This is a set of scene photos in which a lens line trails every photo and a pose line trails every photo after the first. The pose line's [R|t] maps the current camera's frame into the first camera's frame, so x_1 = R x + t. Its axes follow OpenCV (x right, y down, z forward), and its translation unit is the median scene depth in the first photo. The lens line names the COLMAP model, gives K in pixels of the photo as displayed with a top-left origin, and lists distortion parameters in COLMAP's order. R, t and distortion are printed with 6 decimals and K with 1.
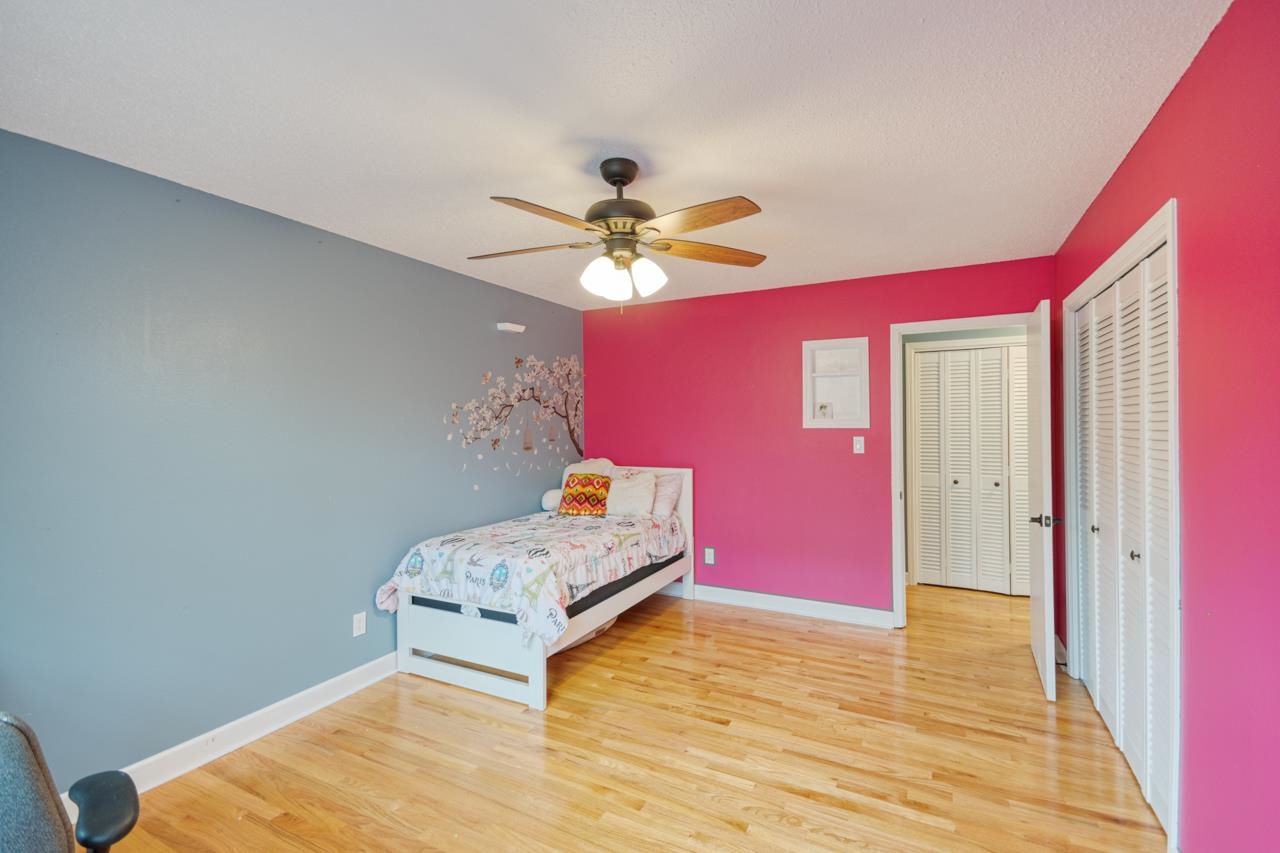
lens RADIAL K [[570.4, 0, 640.8], [0, 570.4, 424.8], [0, 0, 1]] dist [0.012074, -0.002029]
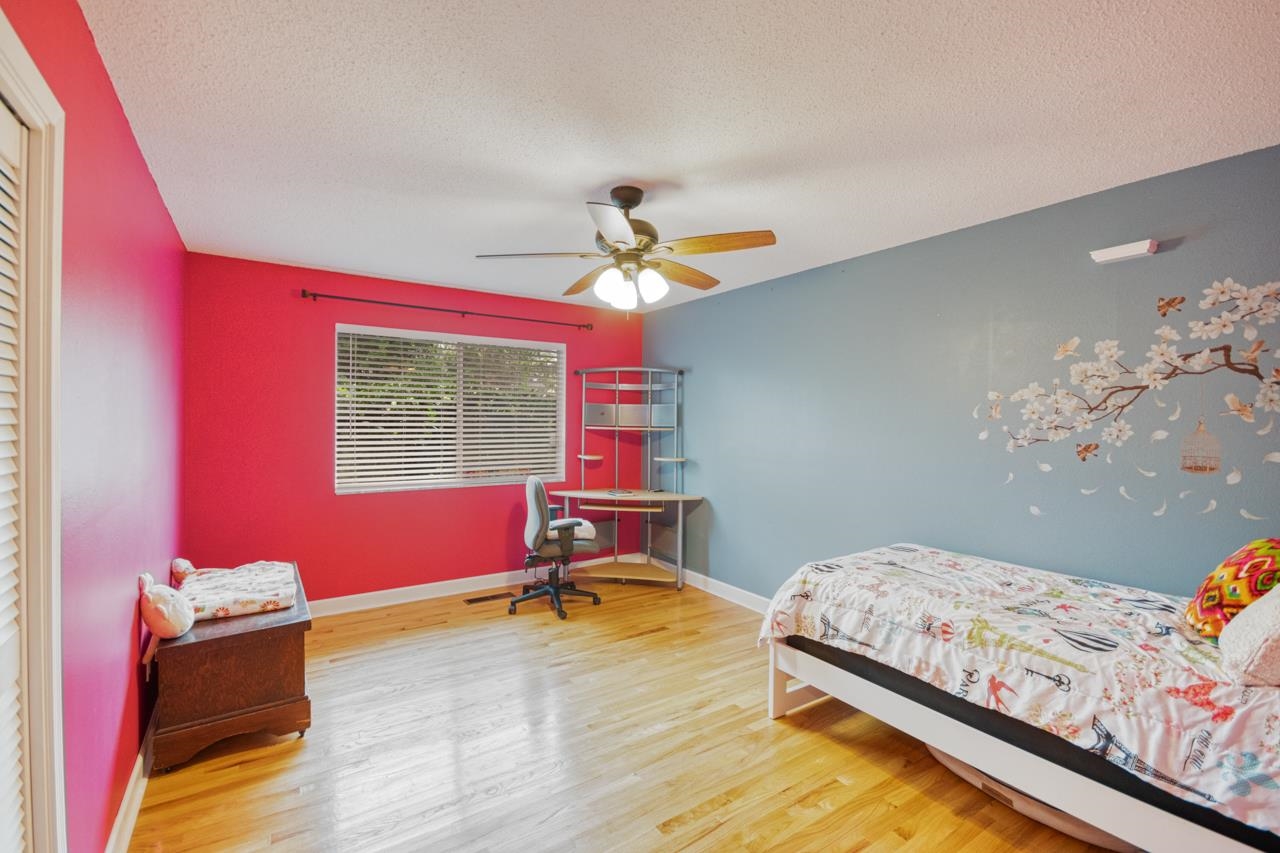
lens RADIAL K [[570.4, 0, 642.1], [0, 570.4, 422.0], [0, 0, 1]] dist [0.012074, -0.002029]
pose [[-0.485877, 0.002758, -0.874023, 0.536982], [-0.011989, 0.999880, 0.009820, 0.000947], [0.873945, 0.015249, -0.485785, 0.893354]]
